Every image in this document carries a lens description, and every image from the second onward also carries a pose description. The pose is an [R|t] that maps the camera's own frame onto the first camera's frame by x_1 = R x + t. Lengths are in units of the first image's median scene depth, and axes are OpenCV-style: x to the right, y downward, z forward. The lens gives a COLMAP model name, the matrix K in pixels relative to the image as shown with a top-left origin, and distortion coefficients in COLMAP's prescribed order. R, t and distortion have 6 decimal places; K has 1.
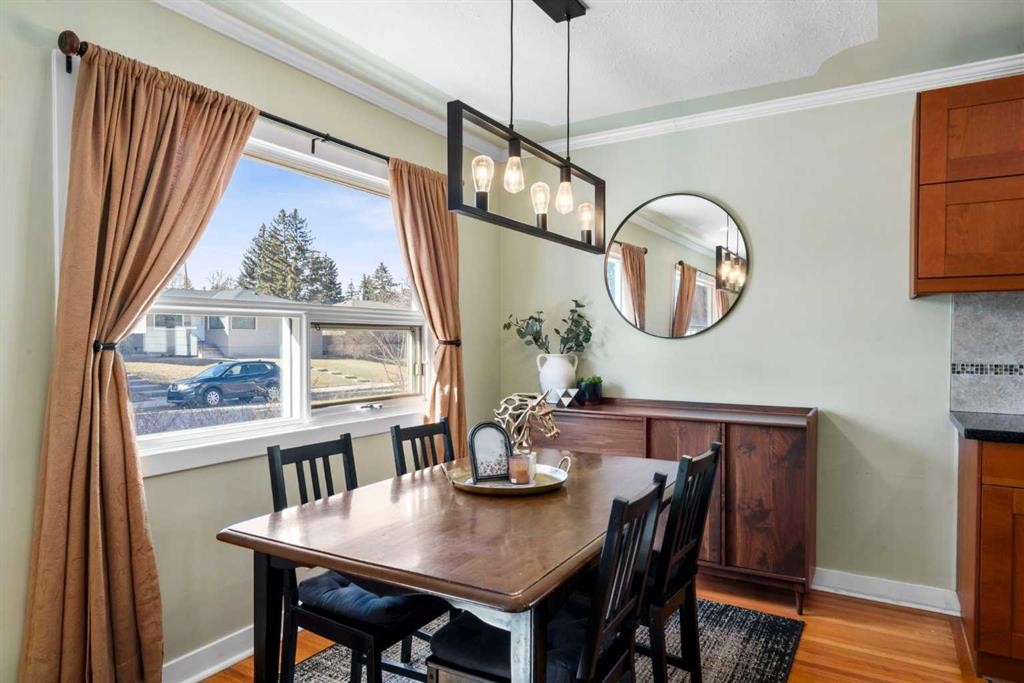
lens RADIAL K [[621.8, 0, 511.7], [0, 621.8, 346.1], [0, 0, 1]] dist [0.003058, 0.001195]
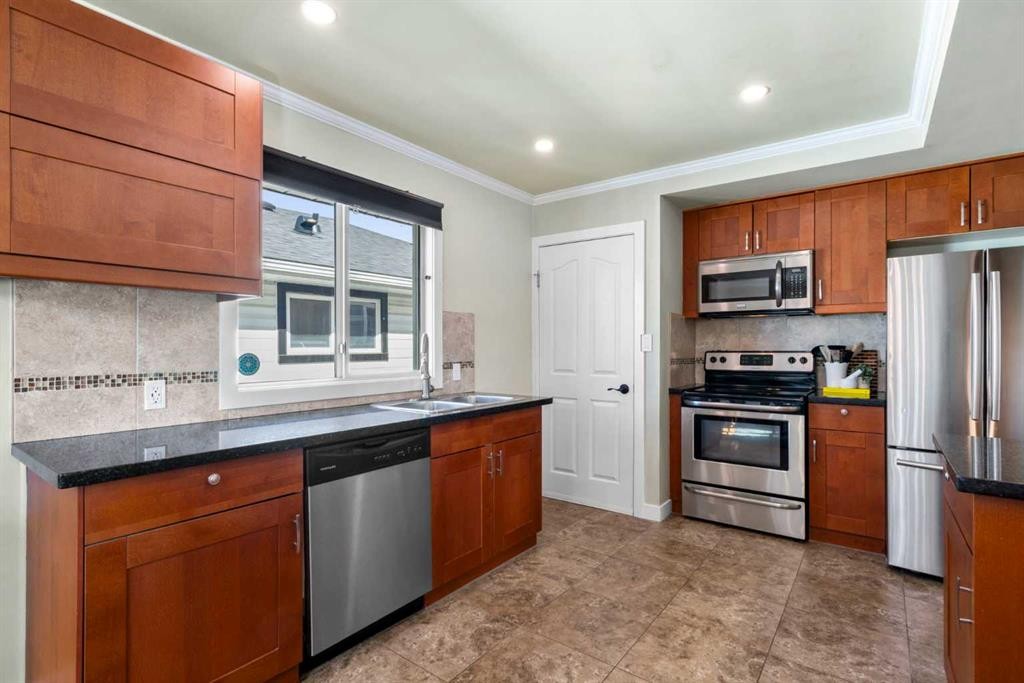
lens RADIAL K [[489.4, 0, 511.2], [0, 489.4, 346.1], [0, 0, 1]] dist [0.001401, 0.000788]
pose [[0.105405, -0.003391, 0.994424, 0.198275], [0.015079, 0.999885, 0.001812, -0.002207], [-0.994315, 0.014804, 0.105444, 0.363088]]
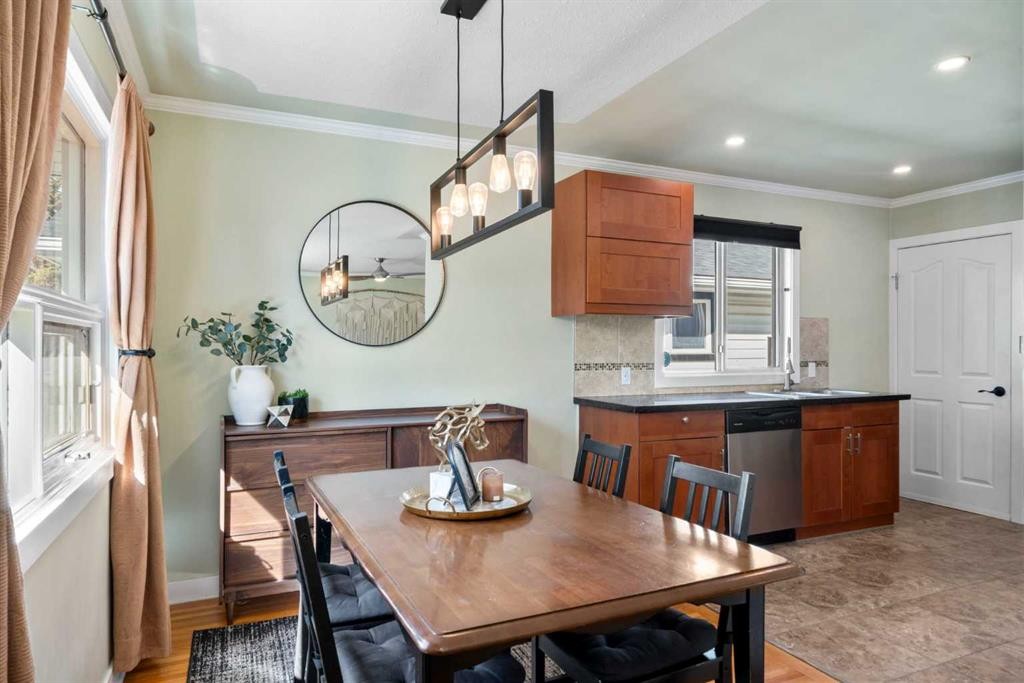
lens RADIAL K [[621.8, 0, 511.7], [0, 621.8, 346.1], [0, 0, 1]] dist [0.003058, 0.001195]
pose [[0.571942, -0.001835, 0.820292, -0.536471], [0.012189, 0.999906, -0.006262, -0.004700], [-0.820204, 0.013580, 0.571910, 0.315484]]
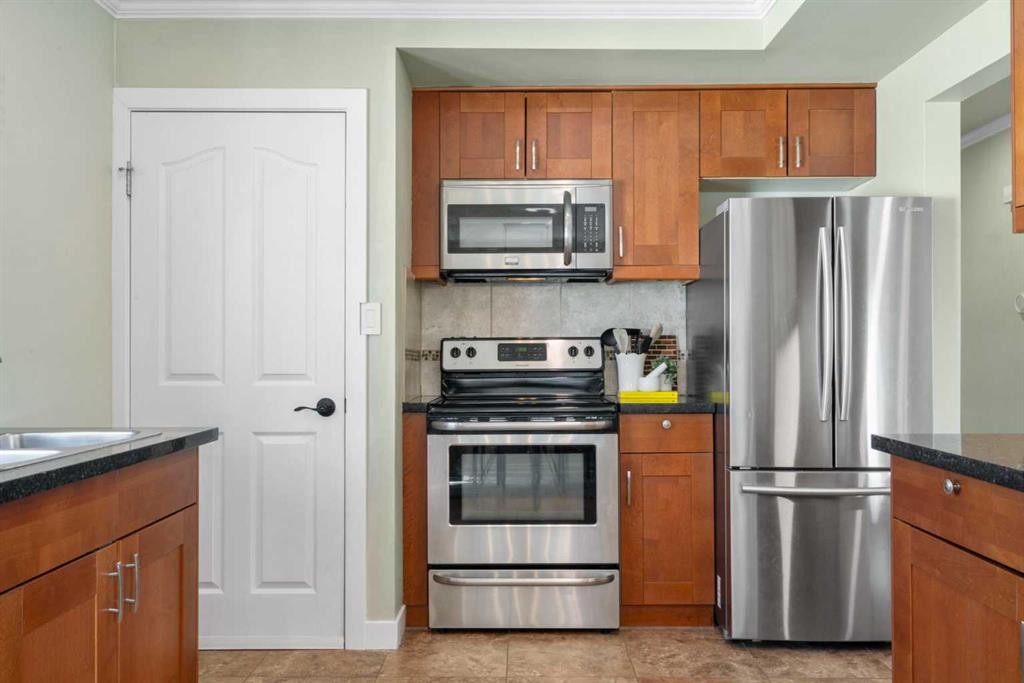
lens RADIAL K [[852.6, 0, 516.3], [0, 852.6, 342.3], [0, 0, 1]] dist [0.015728, 0.001141]
pose [[-0.507742, 0.005178, 0.861494, 0.374484], [0.011500, 0.999934, 0.000768, 0.031245], [-0.861433, 0.010297, -0.507768, 0.574192]]
